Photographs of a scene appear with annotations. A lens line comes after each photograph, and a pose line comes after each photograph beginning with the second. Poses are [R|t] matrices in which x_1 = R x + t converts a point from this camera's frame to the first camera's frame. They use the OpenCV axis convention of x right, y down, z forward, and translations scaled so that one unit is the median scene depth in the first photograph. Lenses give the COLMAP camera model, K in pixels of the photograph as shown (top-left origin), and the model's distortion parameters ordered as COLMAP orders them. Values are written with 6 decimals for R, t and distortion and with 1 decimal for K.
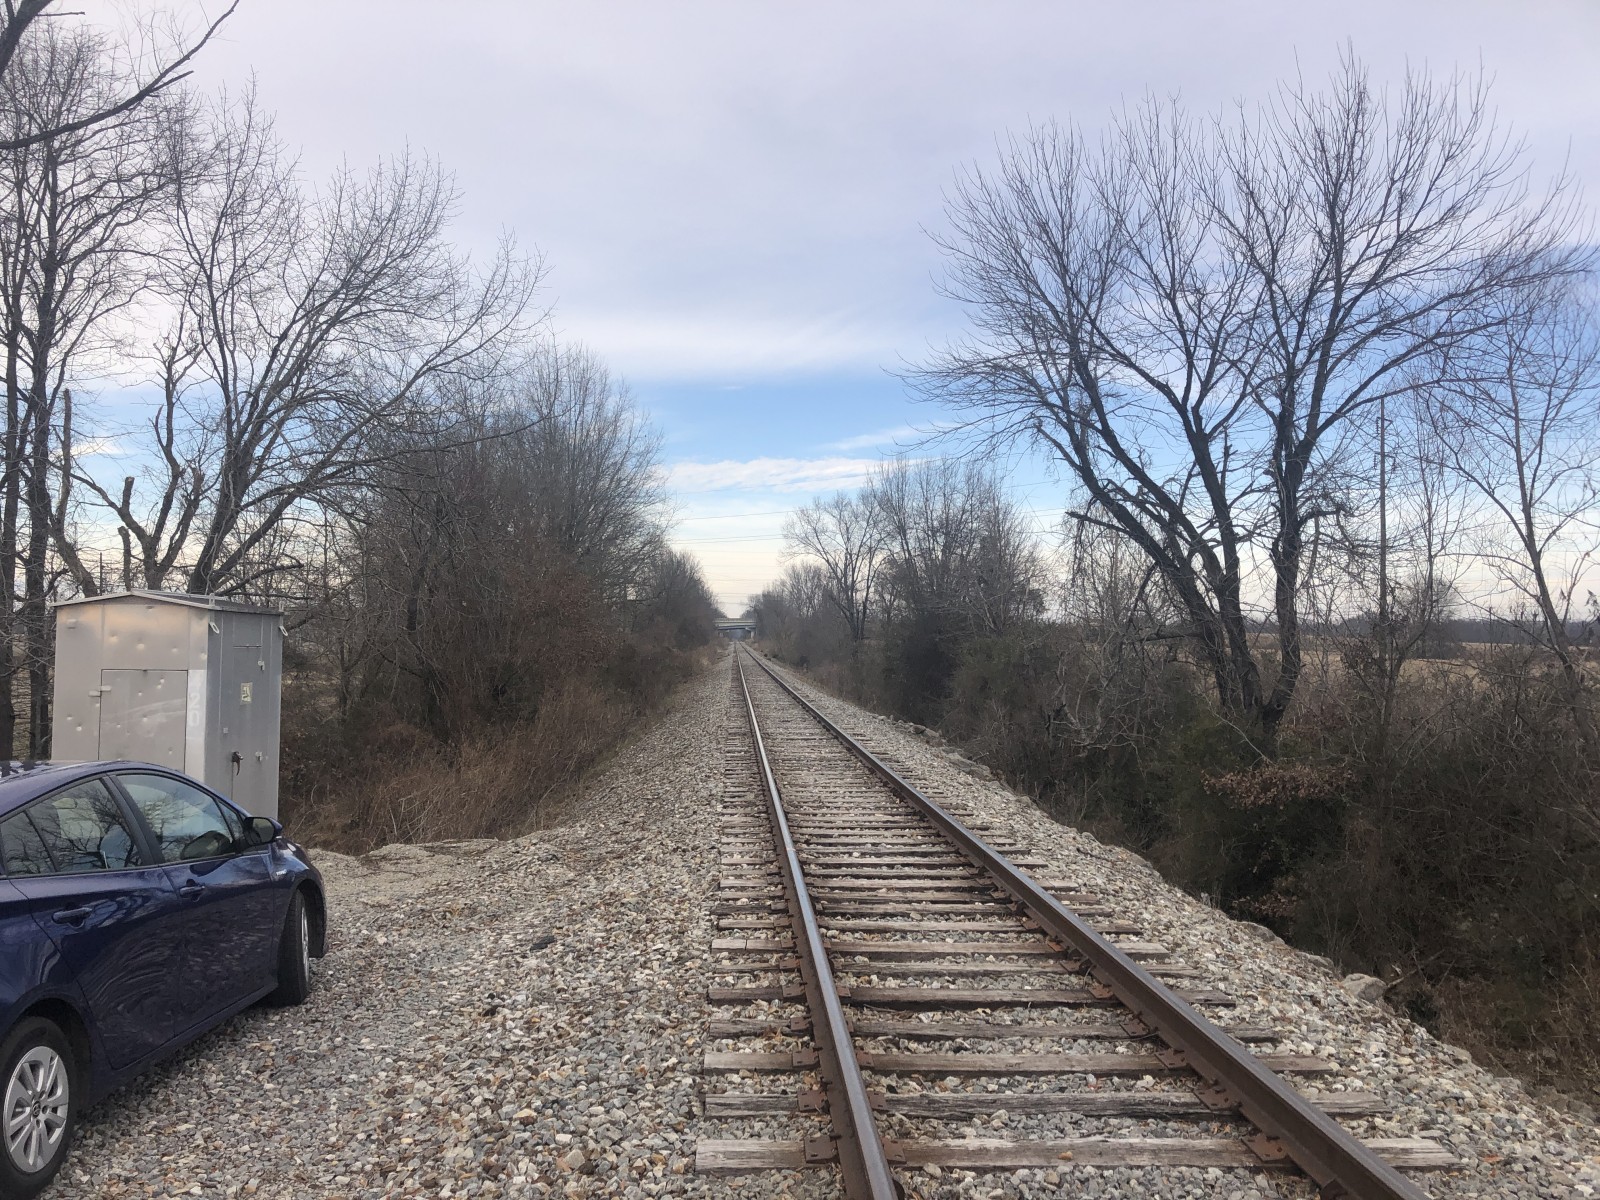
lens RADIAL K [[1308.3, 0, 797.4], [0, 1308.3, 595.9], [0, 0, 1]] dist [-0.009480, -0.003188]
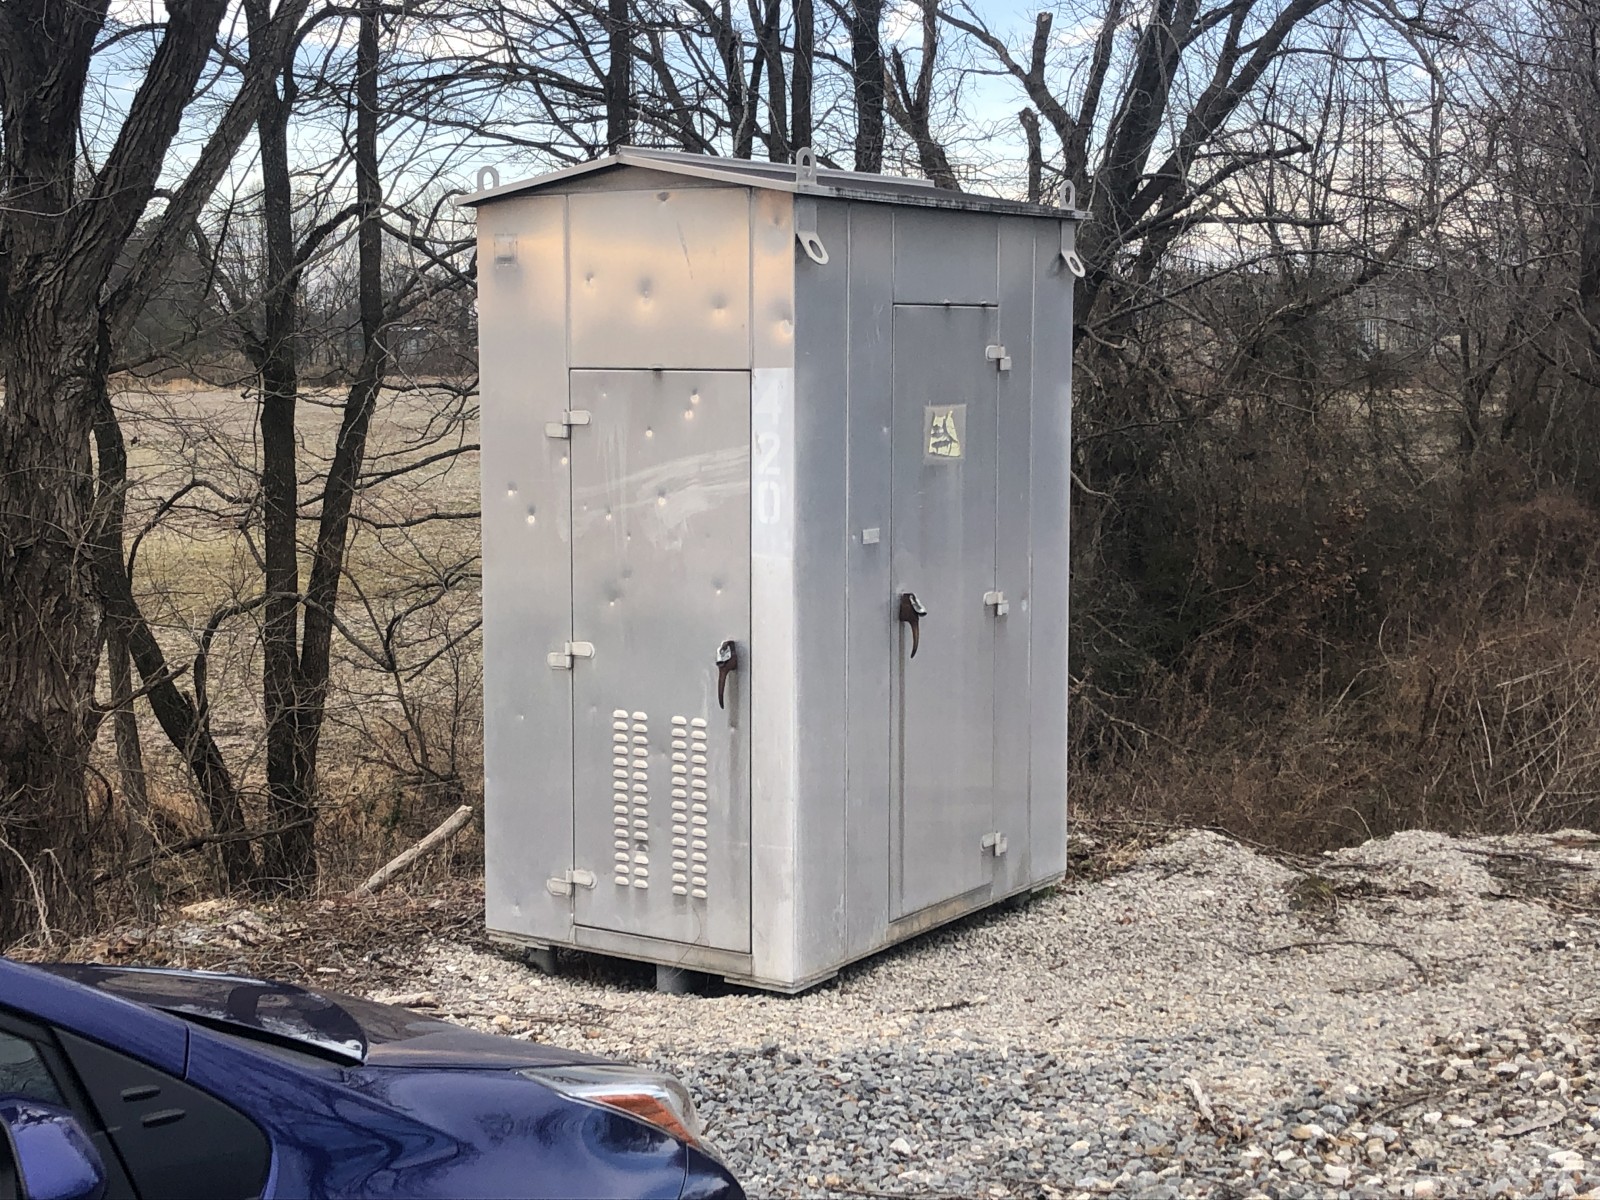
lens RADIAL K [[2303.7, 0, 794.7], [0, 2303.7, 592.5], [0, 0, 1]] dist [0.034574, 0.000000]
pose [[0.801202, 0.051769, -0.596151, -0.029189], [0.035384, 0.990409, 0.133561, 0.012748], [0.597347, -0.128104, 0.791685, 0.188152]]
